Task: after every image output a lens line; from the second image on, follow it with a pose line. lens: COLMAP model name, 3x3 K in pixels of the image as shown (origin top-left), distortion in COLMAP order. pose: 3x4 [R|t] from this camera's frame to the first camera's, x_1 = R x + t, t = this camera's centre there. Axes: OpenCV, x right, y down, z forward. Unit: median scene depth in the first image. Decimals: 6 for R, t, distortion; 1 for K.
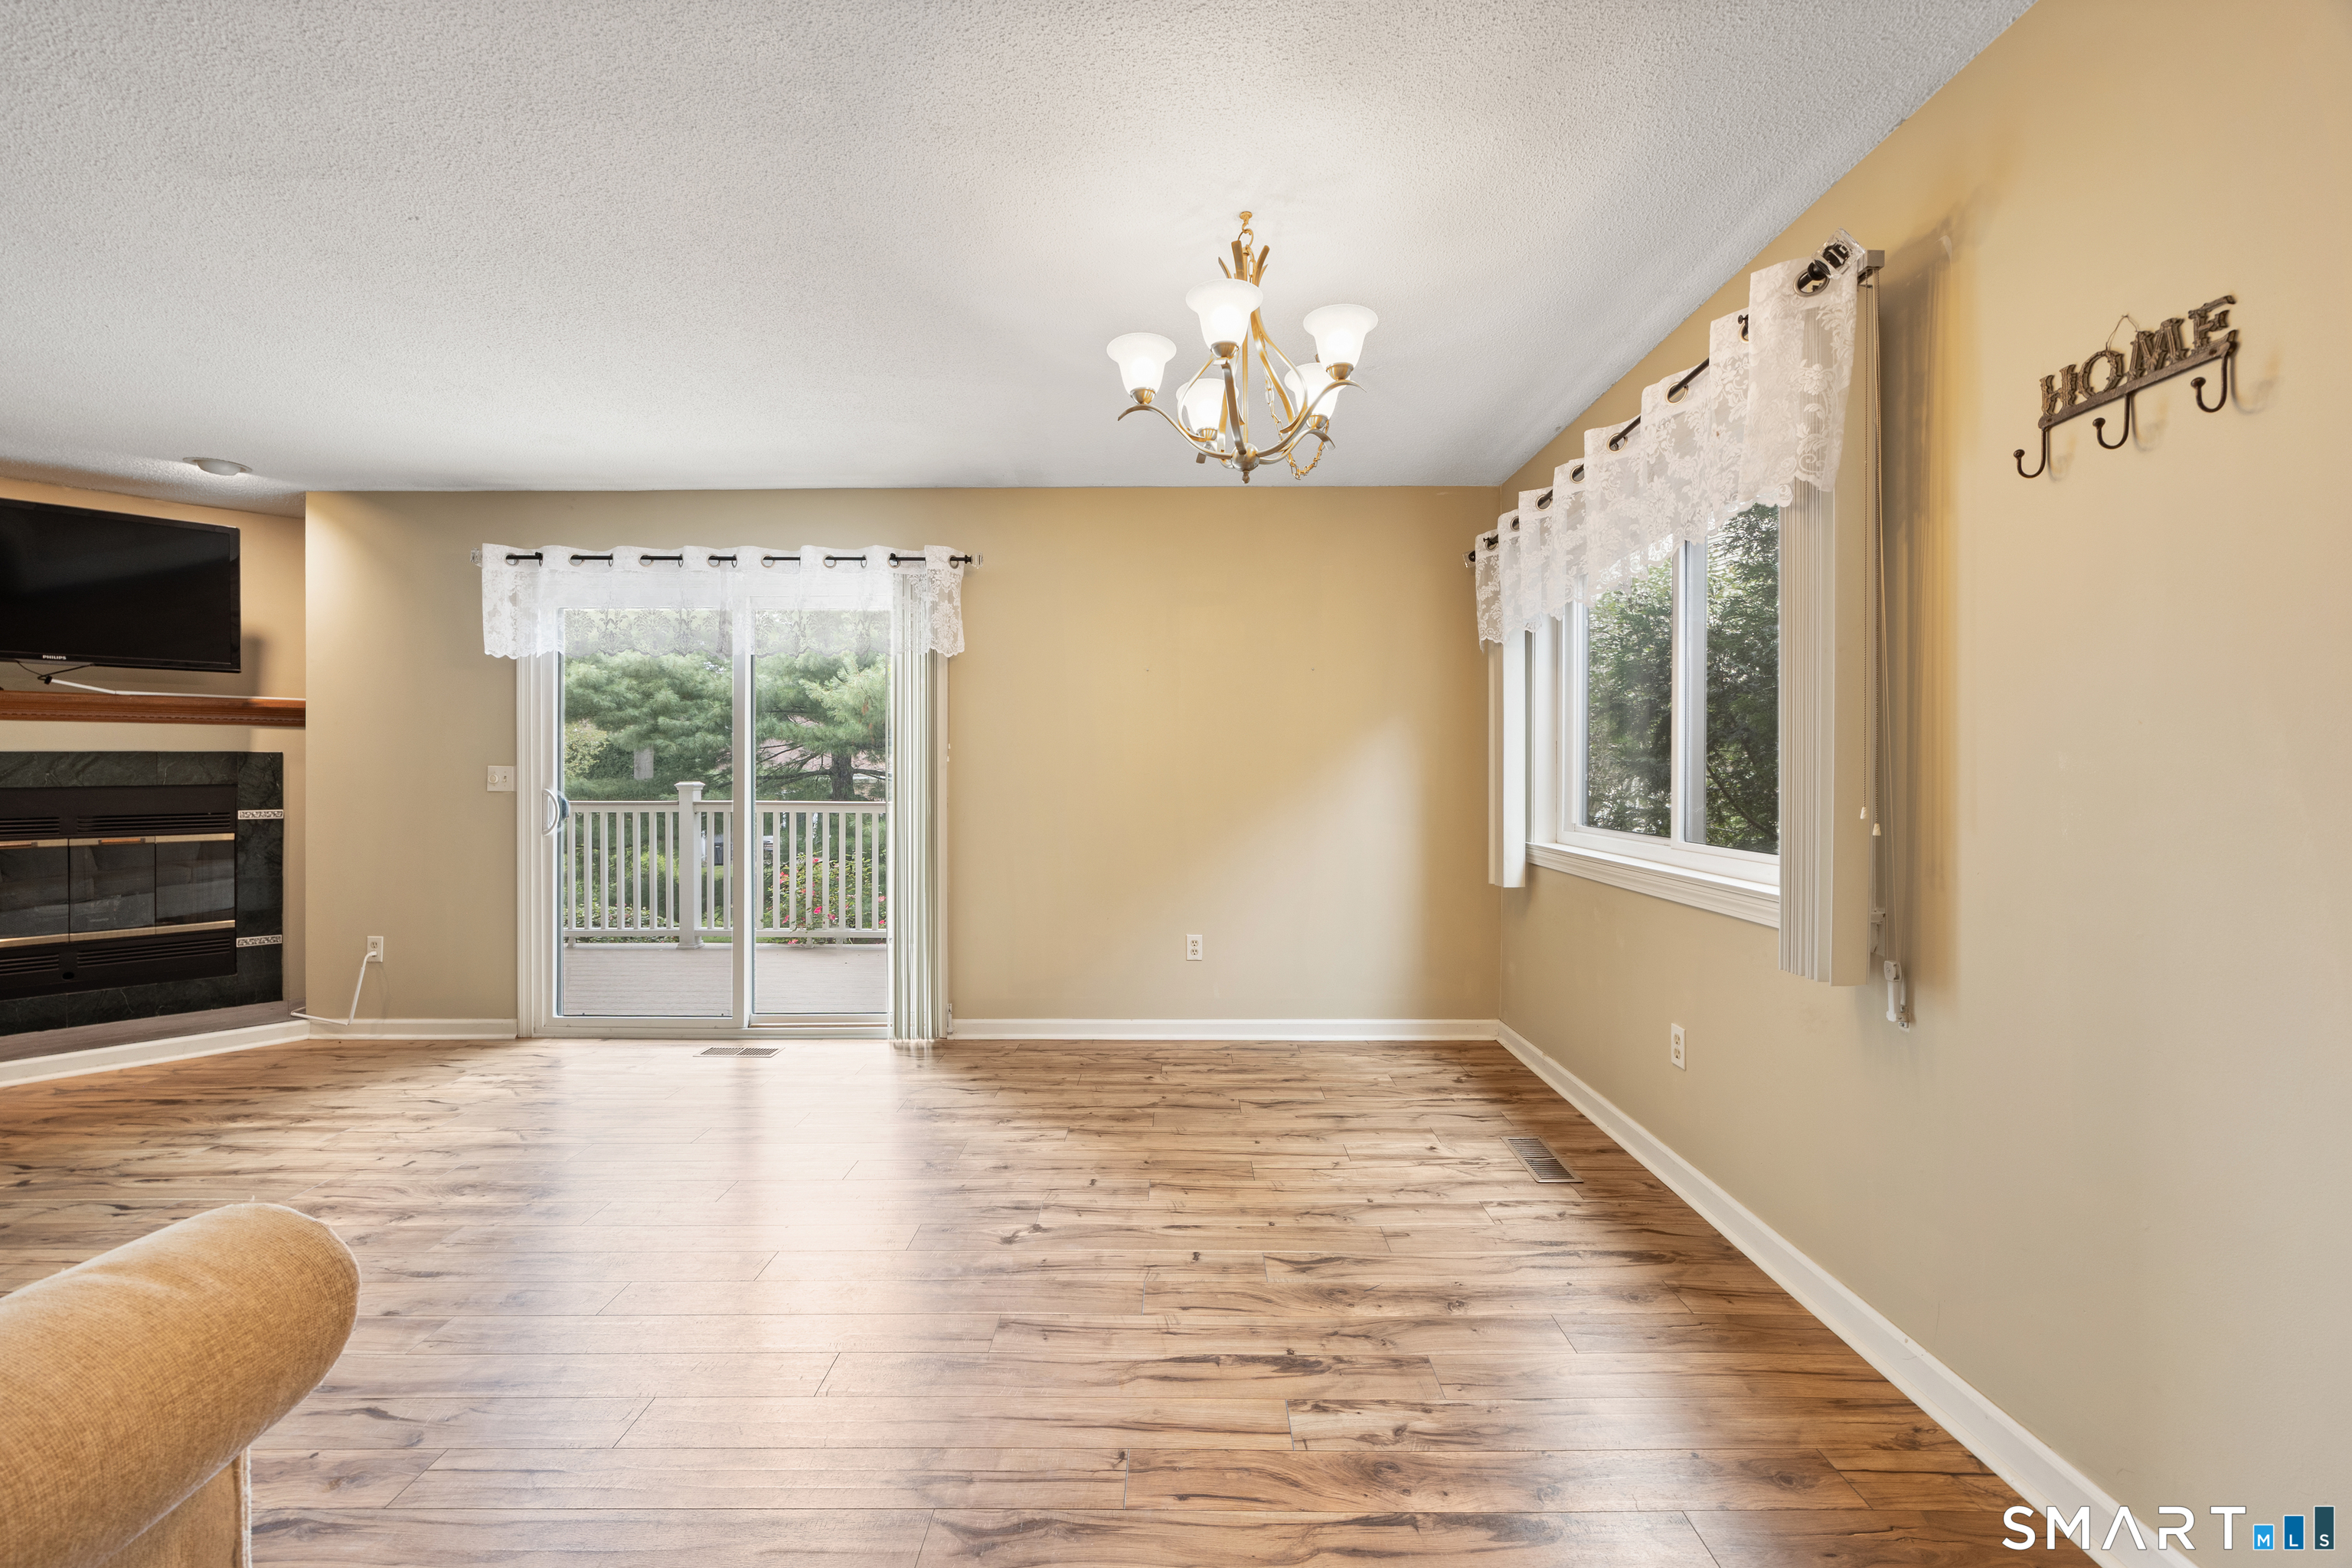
lens RADIAL K [[937.3, 0, 1182.2], [0, 937.3, 781.6], [0, 0, 1]] dist [-0.000736, -0.000790]
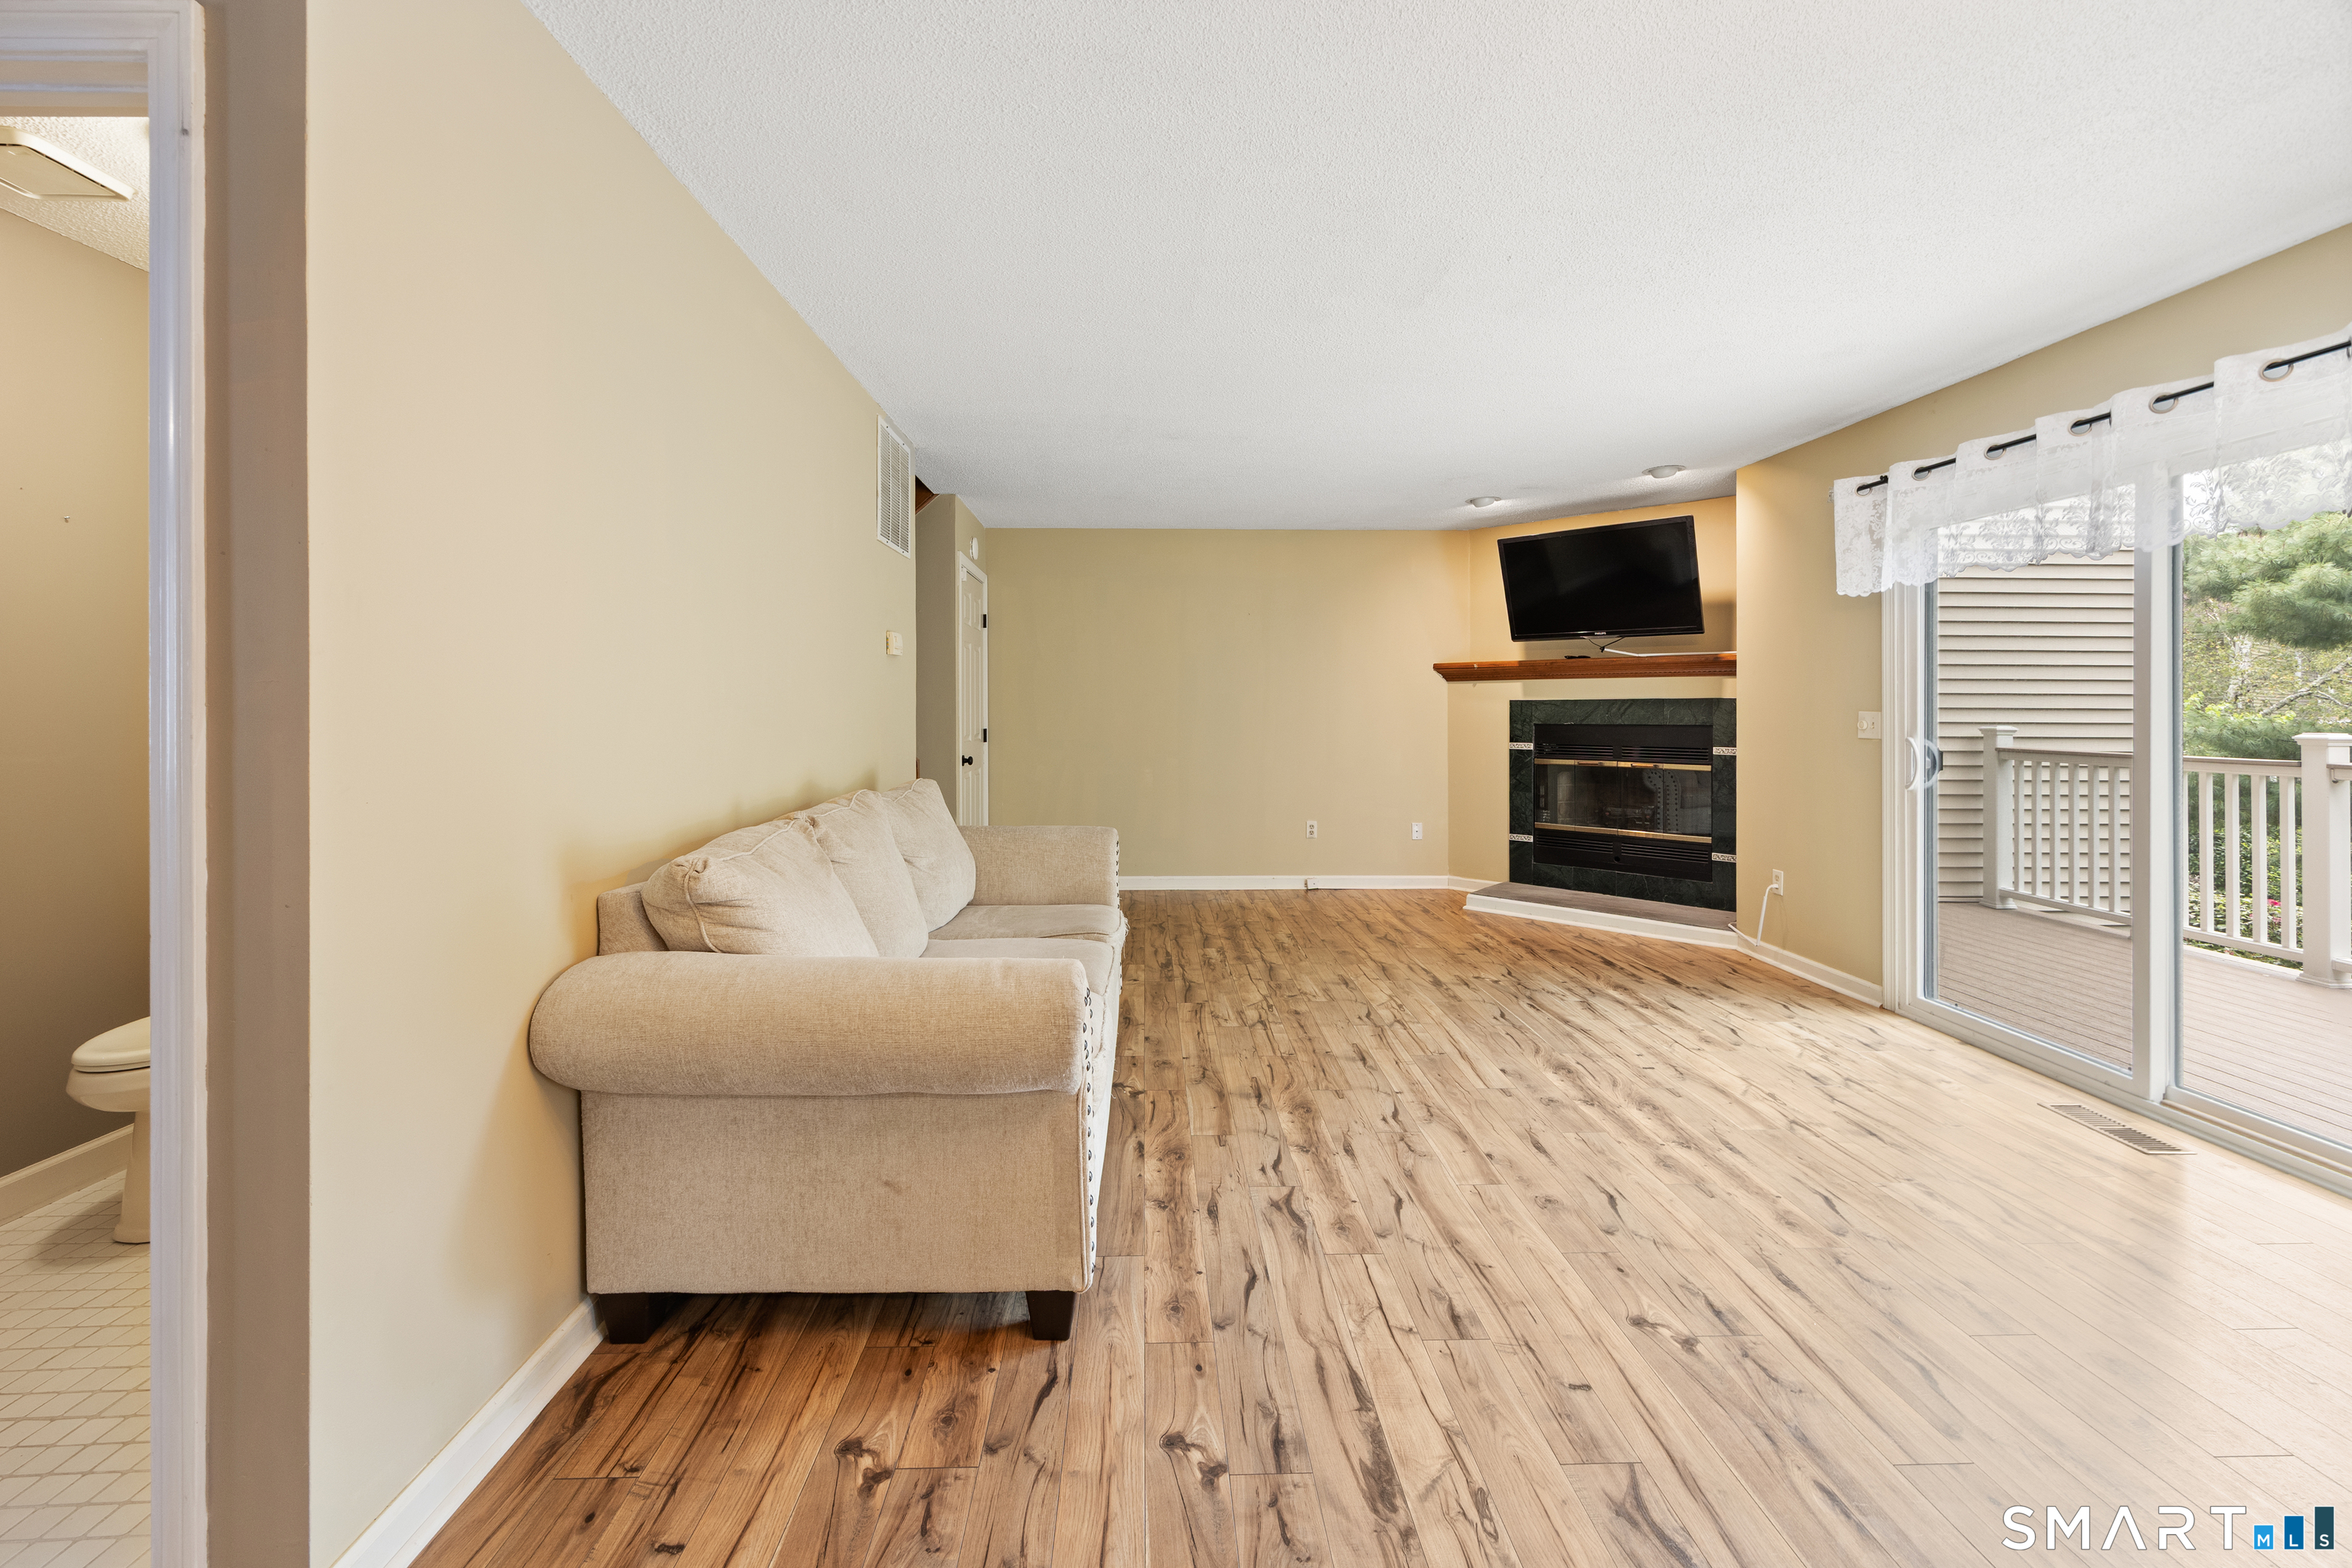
lens RADIAL K [[937.3, 0, 1147.2], [0, 937.3, 723.0], [0, 0, 1]] dist [-0.000736, -0.000790]
pose [[0.024367, 0.018302, -0.999536, 0.186331], [-0.015743, 0.999715, 0.017922, -0.010533], [0.999579, 0.015299, 0.024648, 0.252156]]
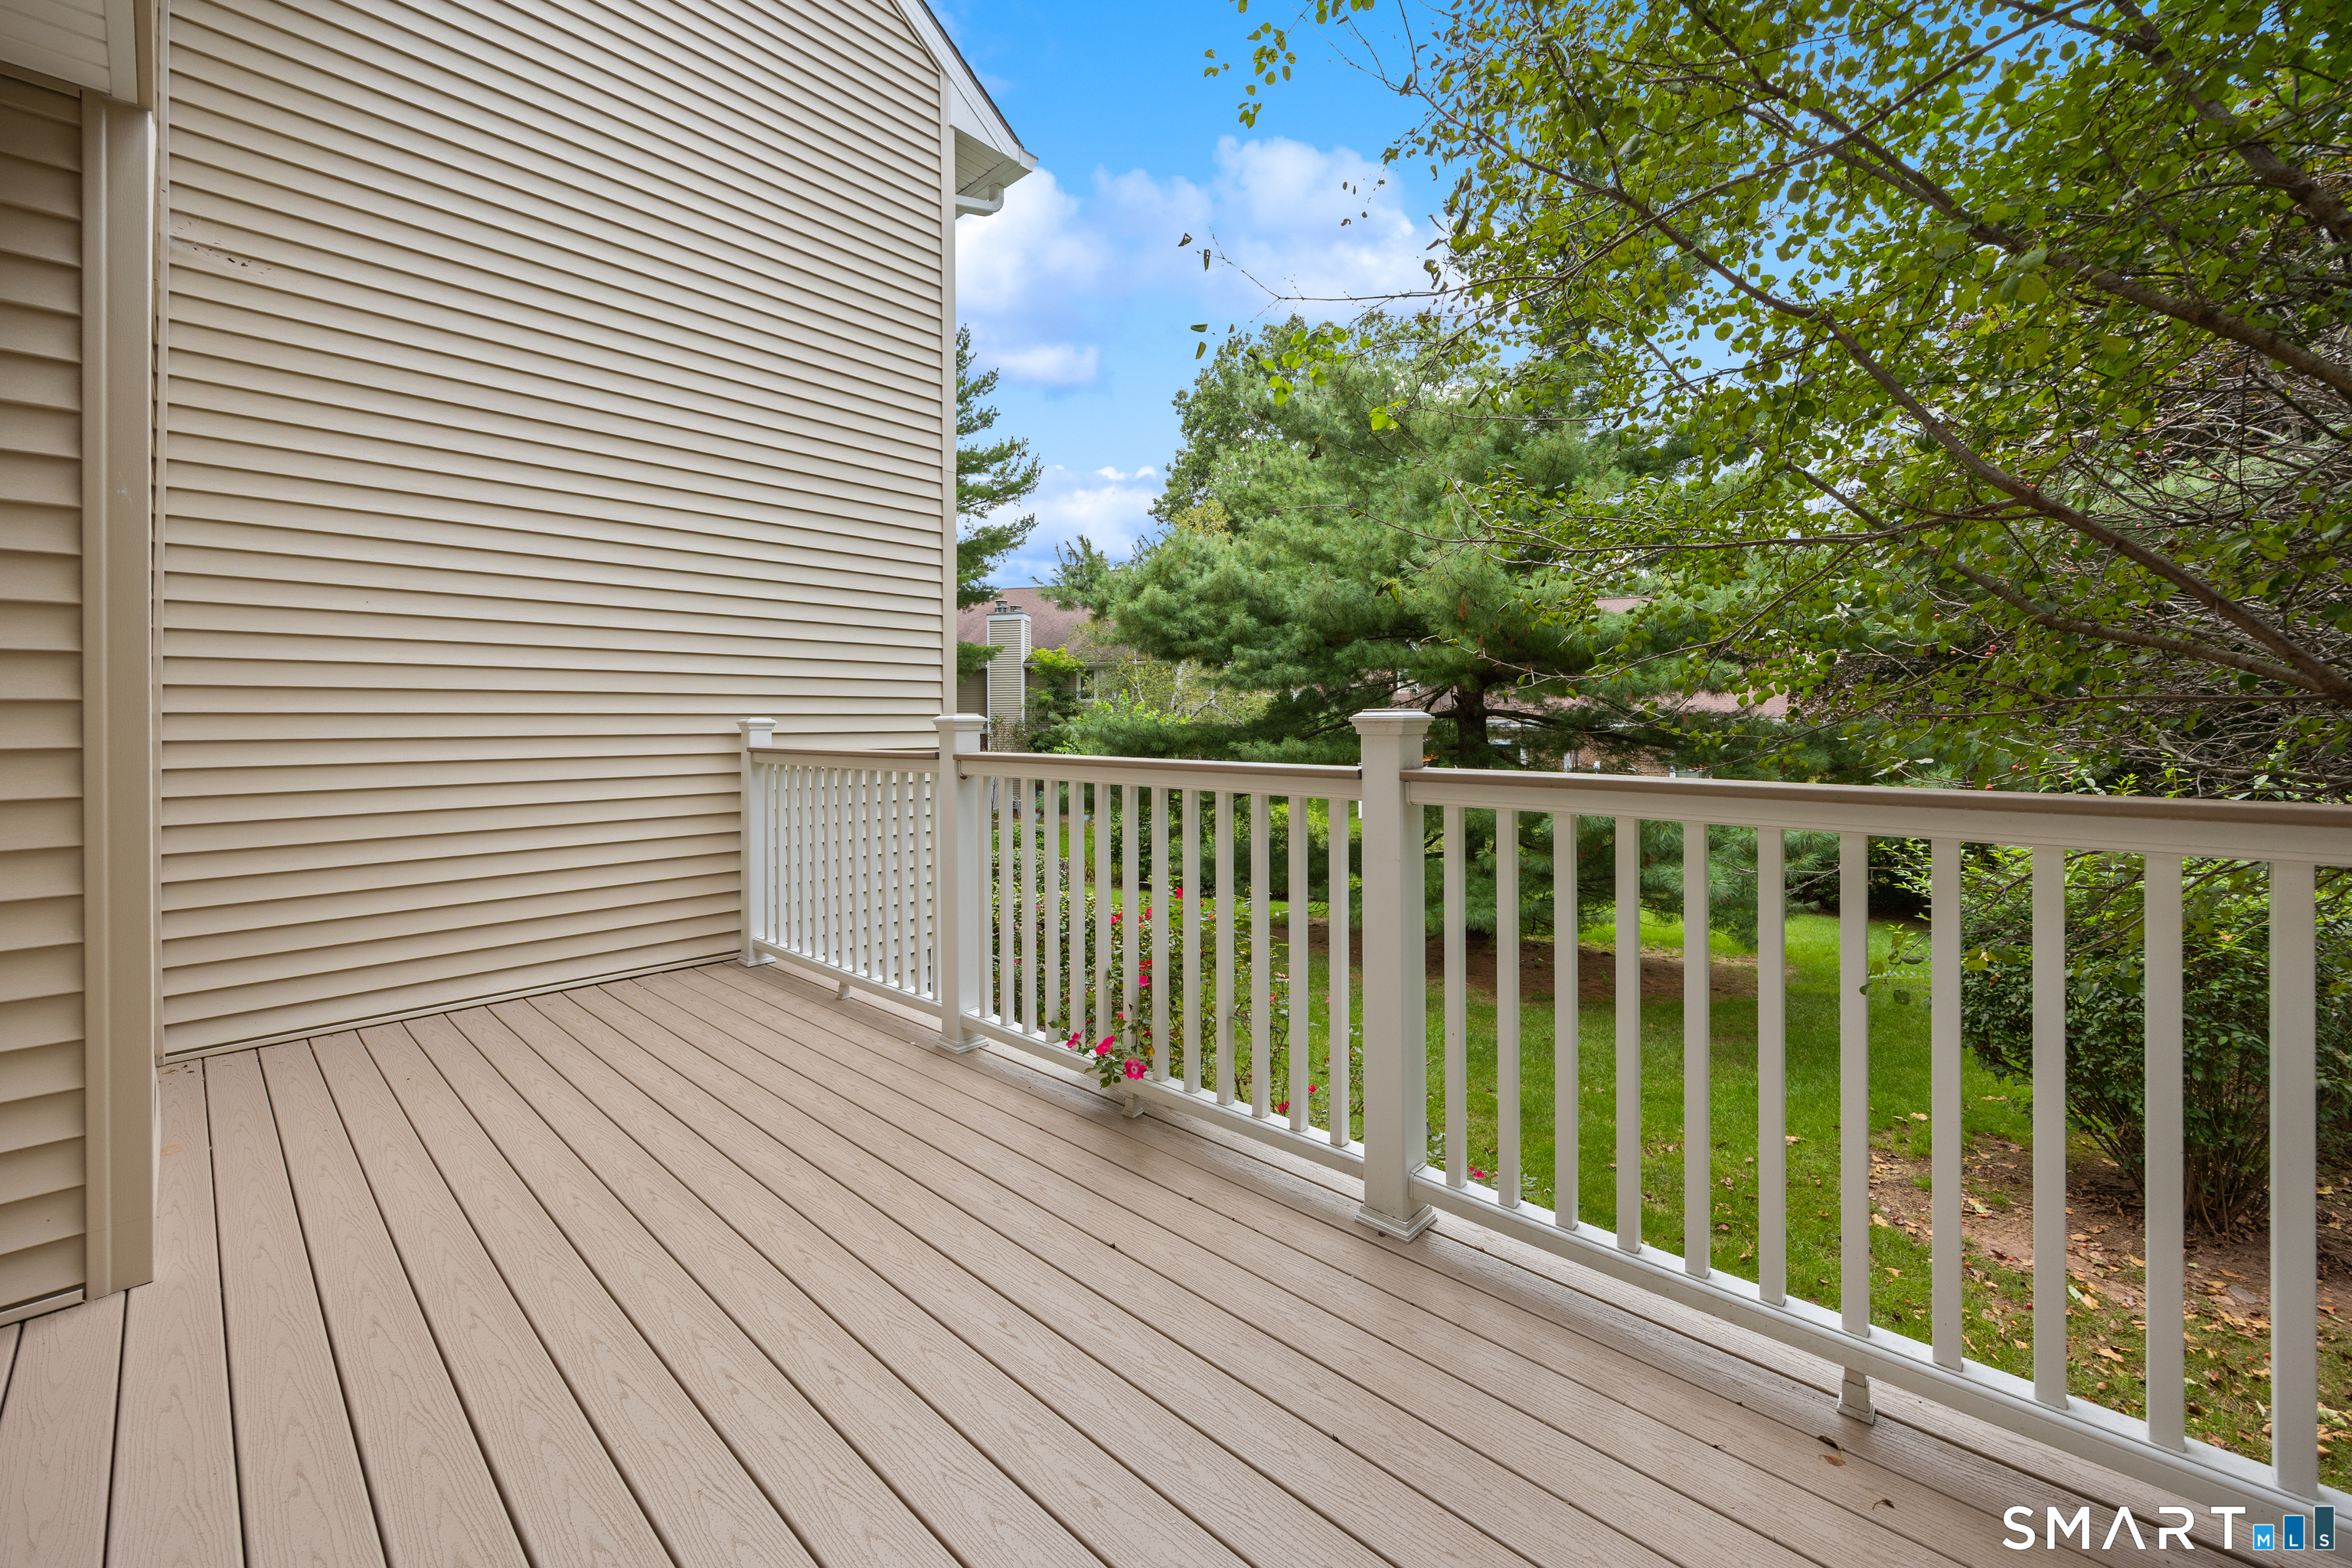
lens RADIAL K [[937.3, 0, 1167.4], [0, 937.3, 726.6], [0, 0, 1]] dist [-0.000736, -0.000790]
pose [[0.738033, -0.000317, -0.674764, -0.168644], [-0.002939, 0.999989, -0.003684, 0.012508], [0.674758, 0.004702, 0.738024, 1.163006]]
